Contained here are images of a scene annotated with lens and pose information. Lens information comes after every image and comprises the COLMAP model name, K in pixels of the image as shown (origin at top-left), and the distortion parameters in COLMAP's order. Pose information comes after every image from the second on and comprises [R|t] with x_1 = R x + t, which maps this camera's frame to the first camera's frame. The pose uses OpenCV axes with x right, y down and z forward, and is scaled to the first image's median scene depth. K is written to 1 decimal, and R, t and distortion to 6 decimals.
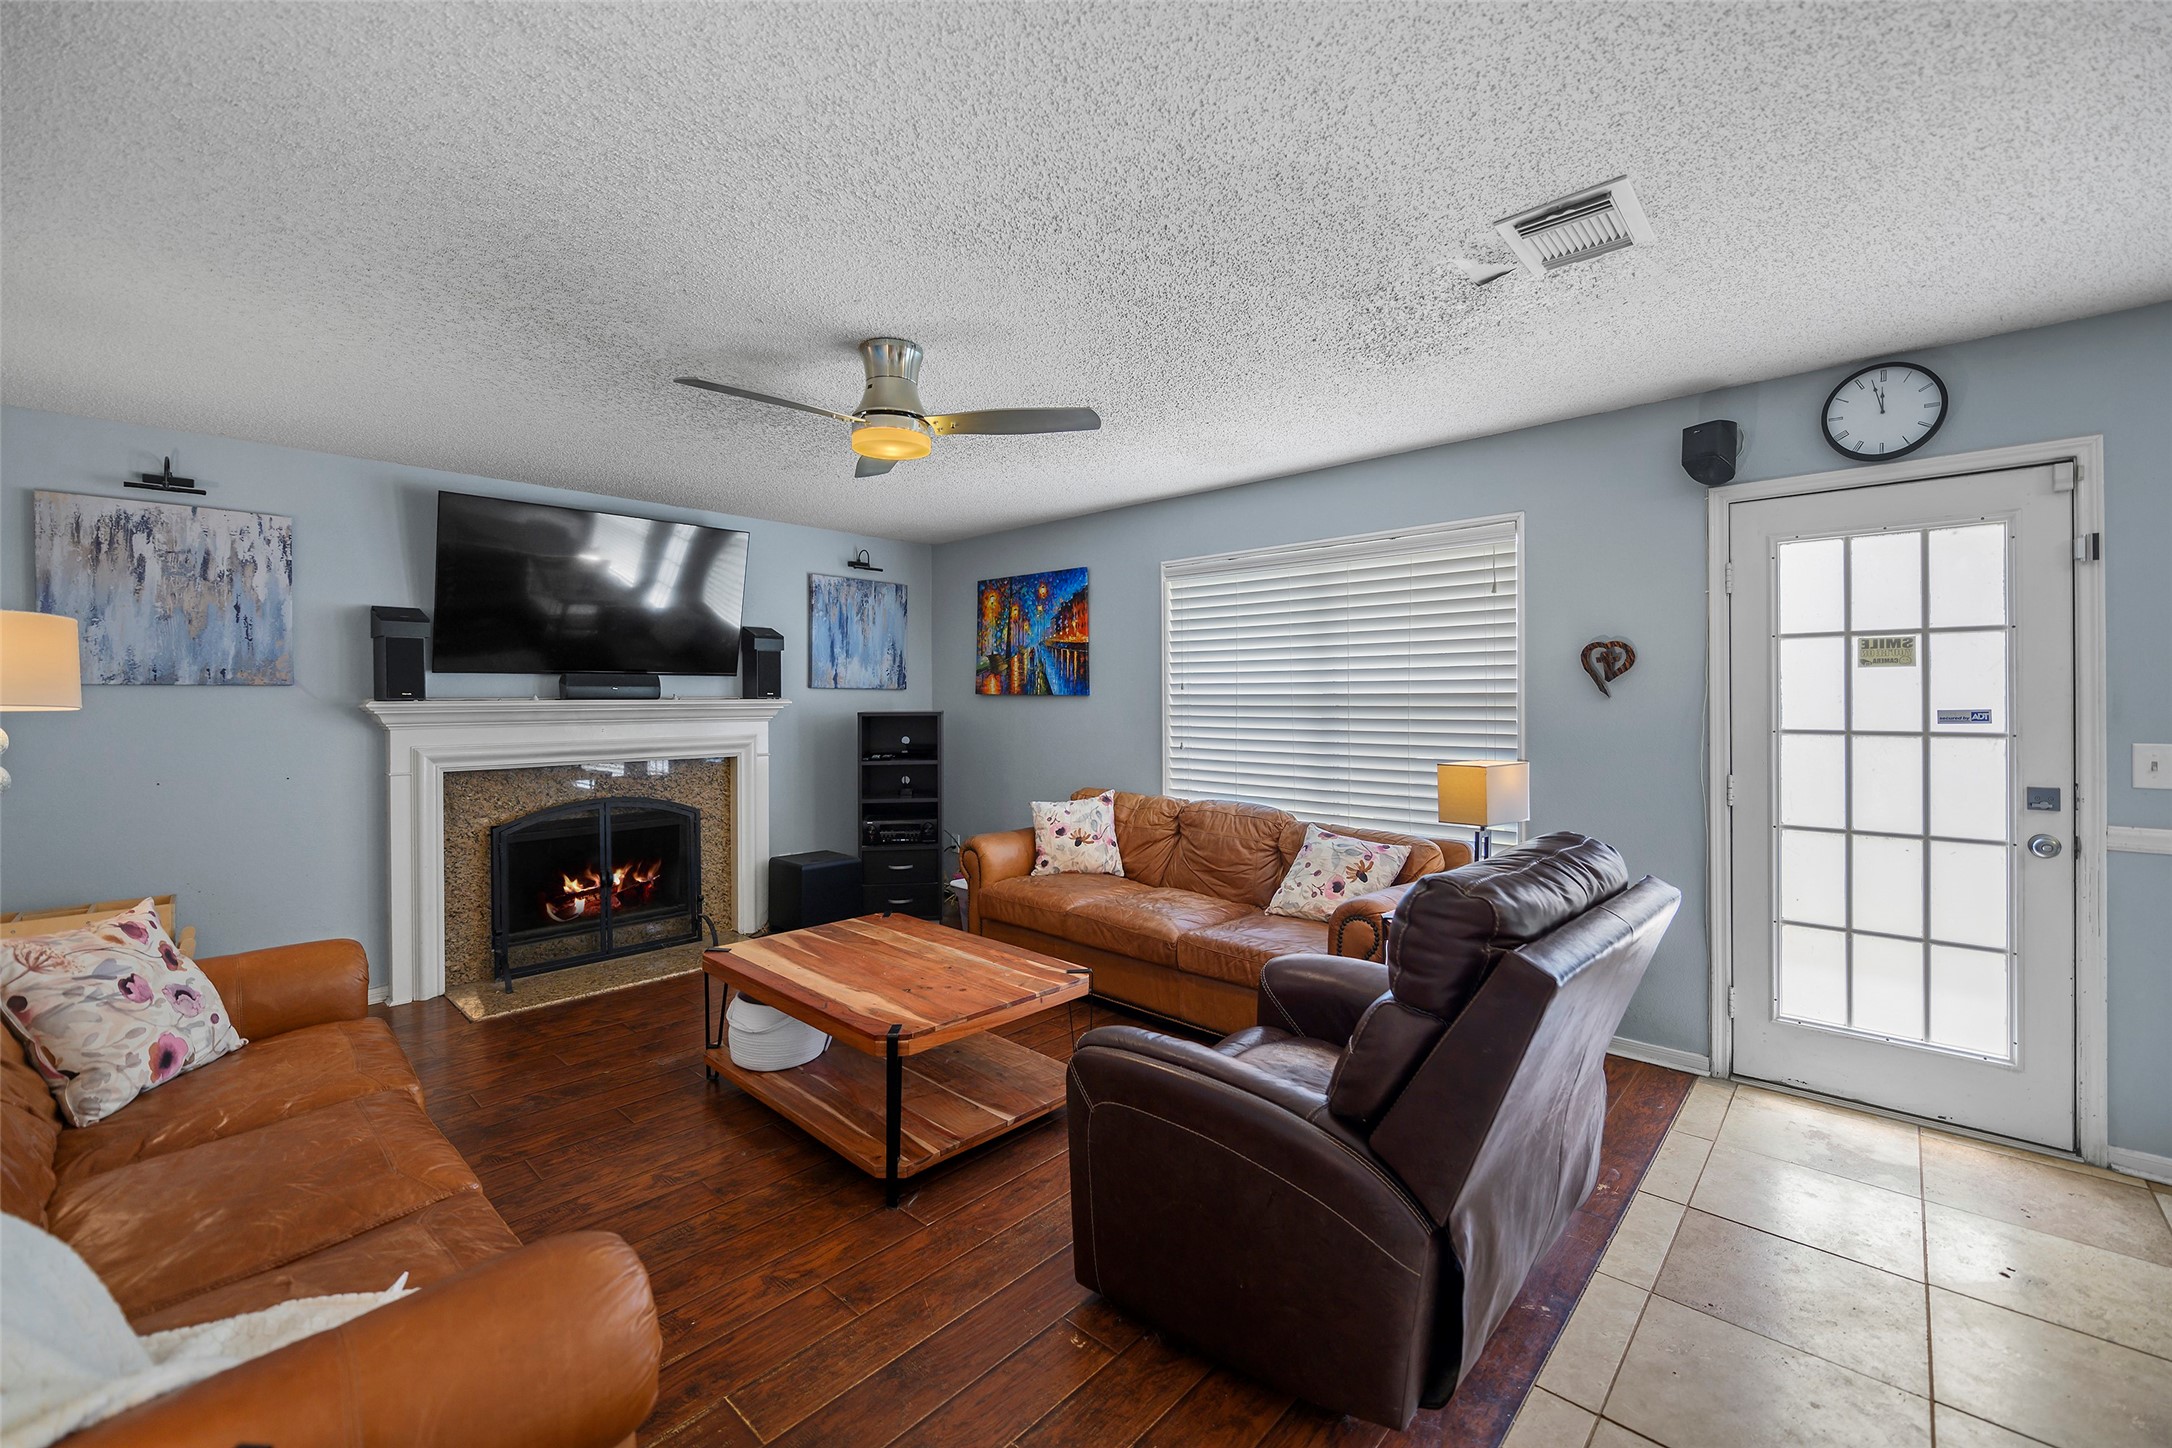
lens RADIAL K [[879.4, 0, 1085.8], [0, 879.4, 702.3], [0, 0, 1]] dist [-0.005512, -0.000078]
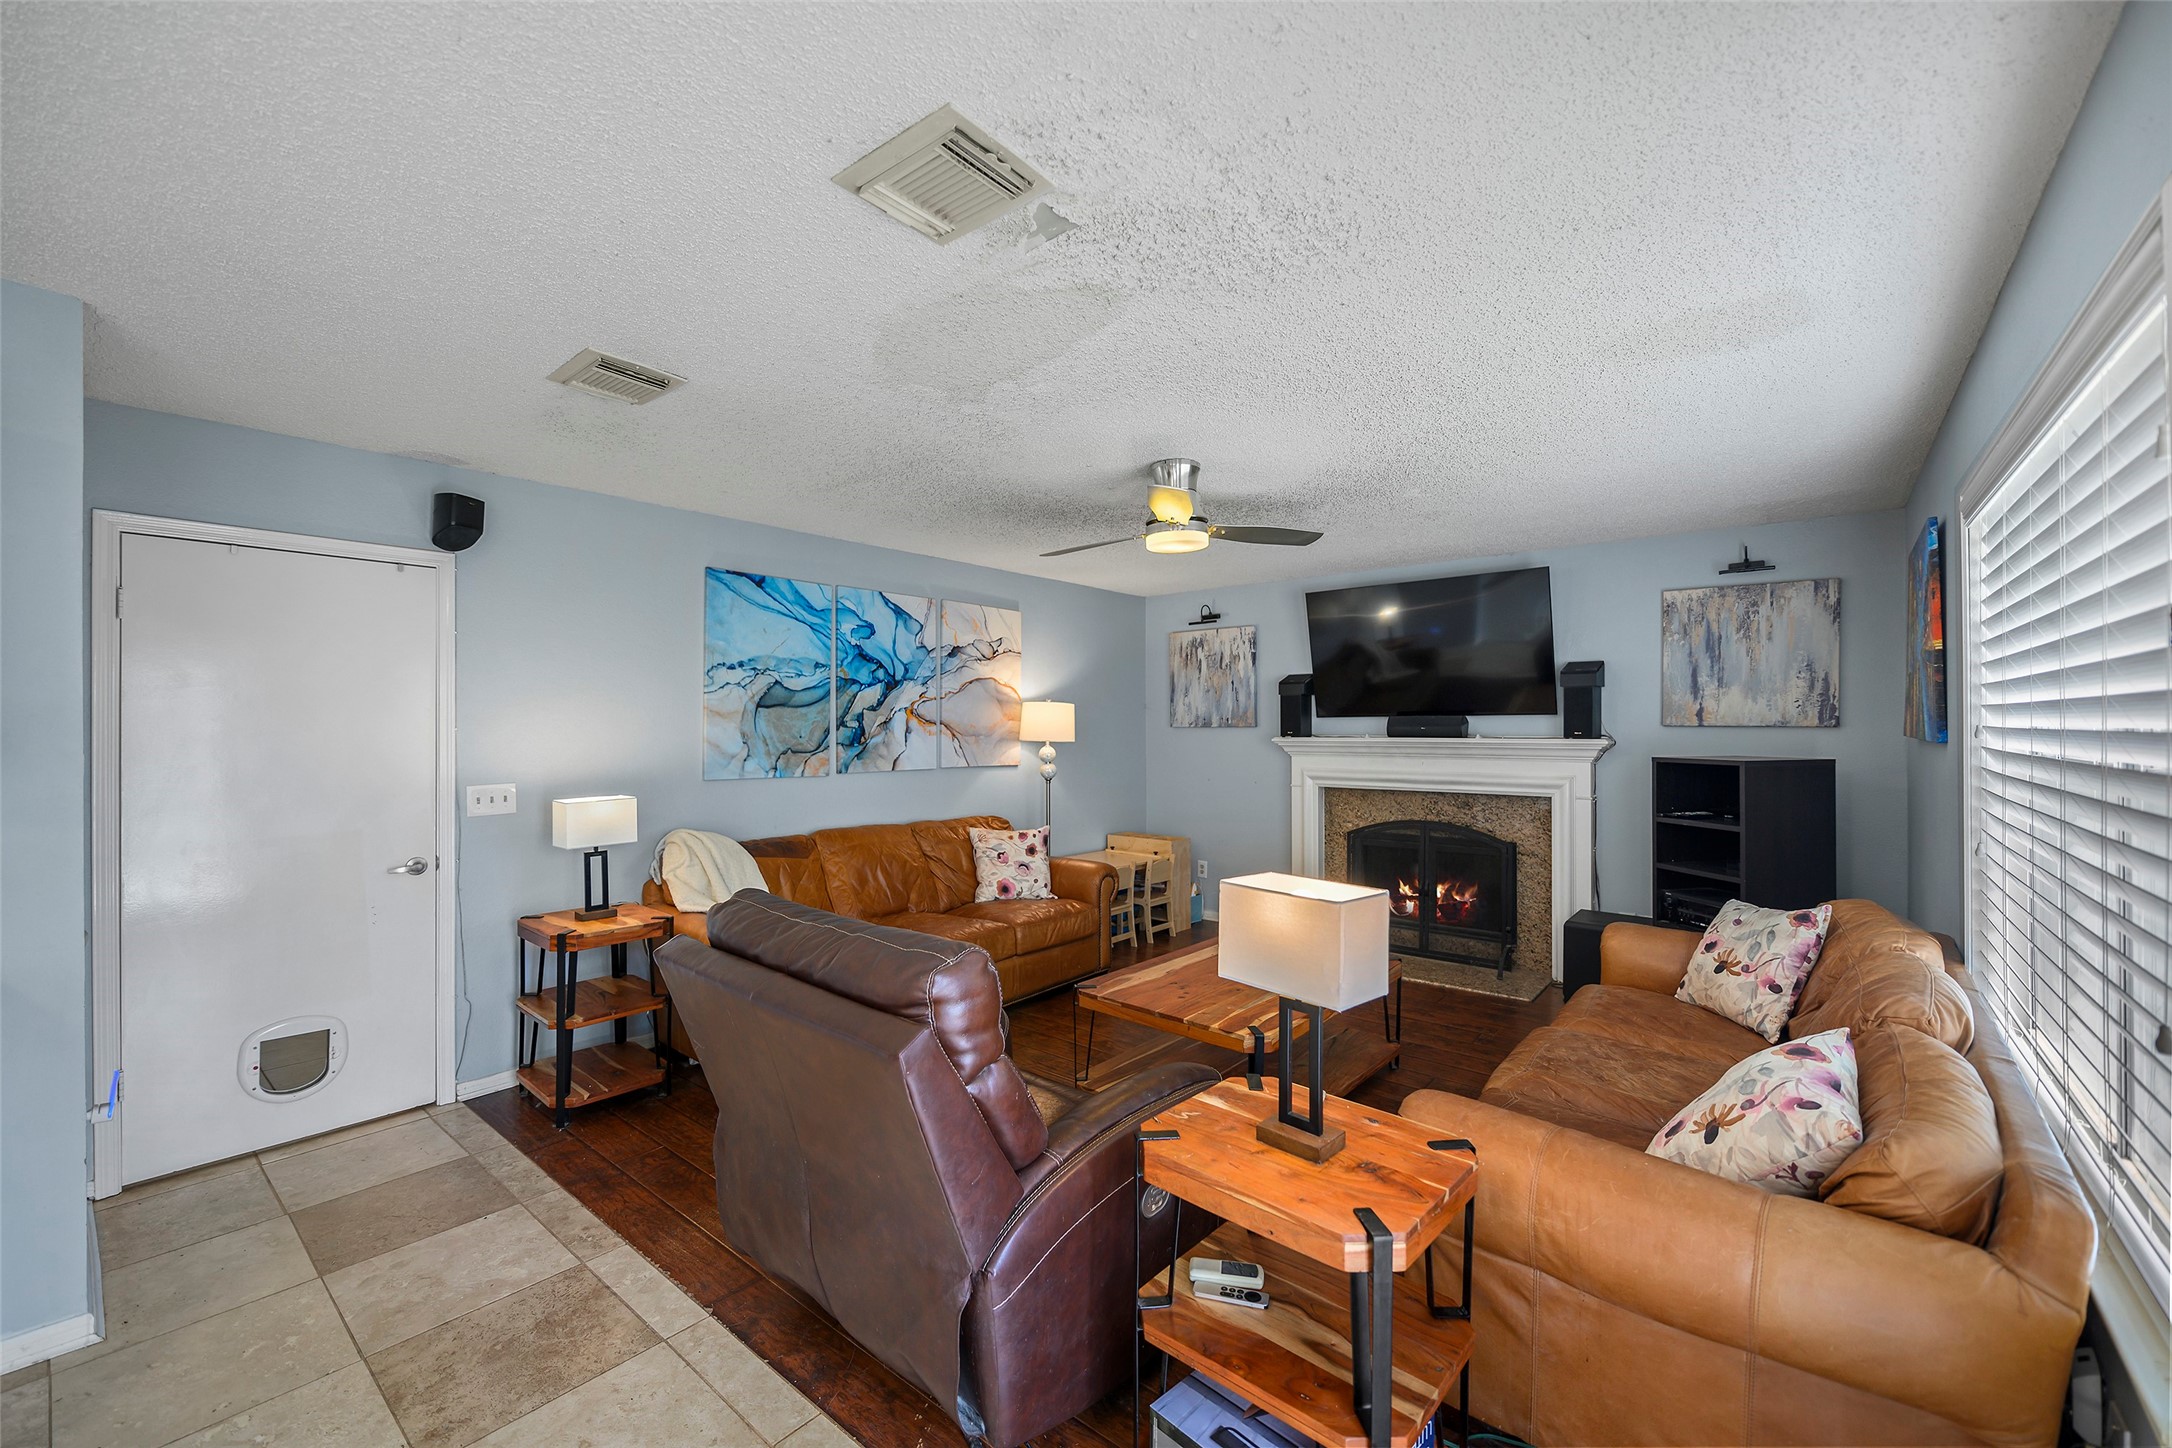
lens RADIAL K [[879.4, 0, 1086.3], [0, 879.4, 724.1], [0, 0, 1]] dist [-0.005512, -0.000078]
pose [[0.054225, 0.002807, -0.998525, 0.682100], [-0.001814, 0.999995, 0.002713, -0.026268], [0.998527, 0.001664, 0.054230, 0.540901]]
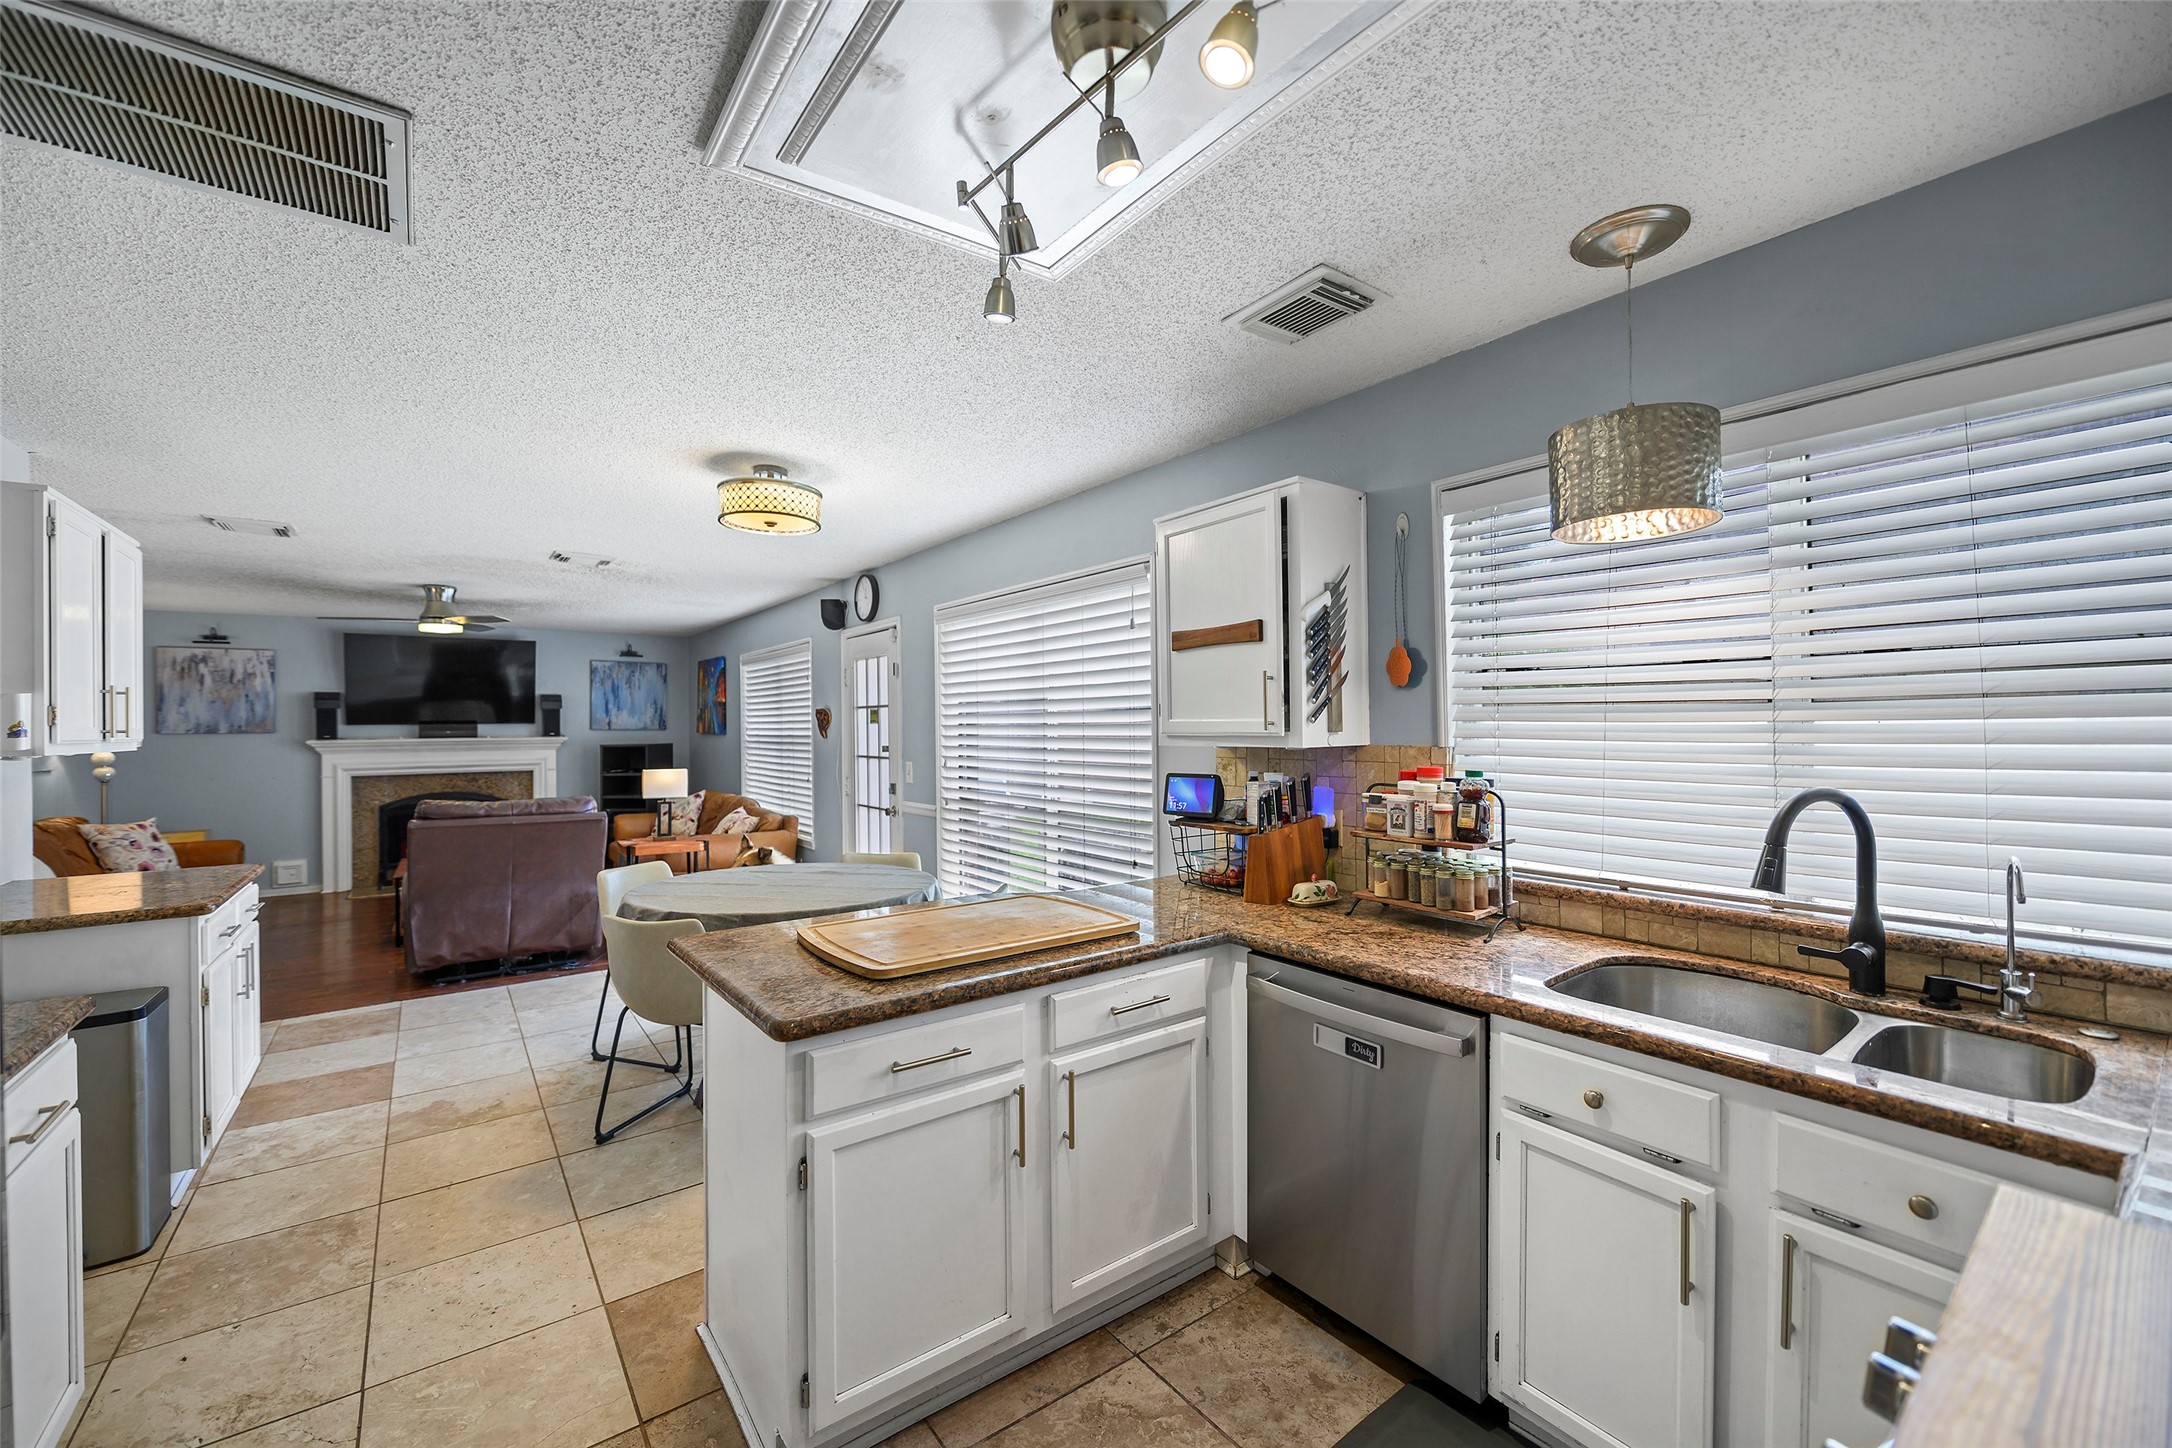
lens RADIAL K [[879.4, 0, 1092.8], [0, 879.4, 724.9], [0, 0, 1]] dist [-0.005512, -0.000078]
pose [[0.984363, -0.004271, -0.176100, 1.230821], [0.003557, 0.999984, -0.004369, -0.019625], [0.176116, 0.003674, 0.984363, -0.622800]]
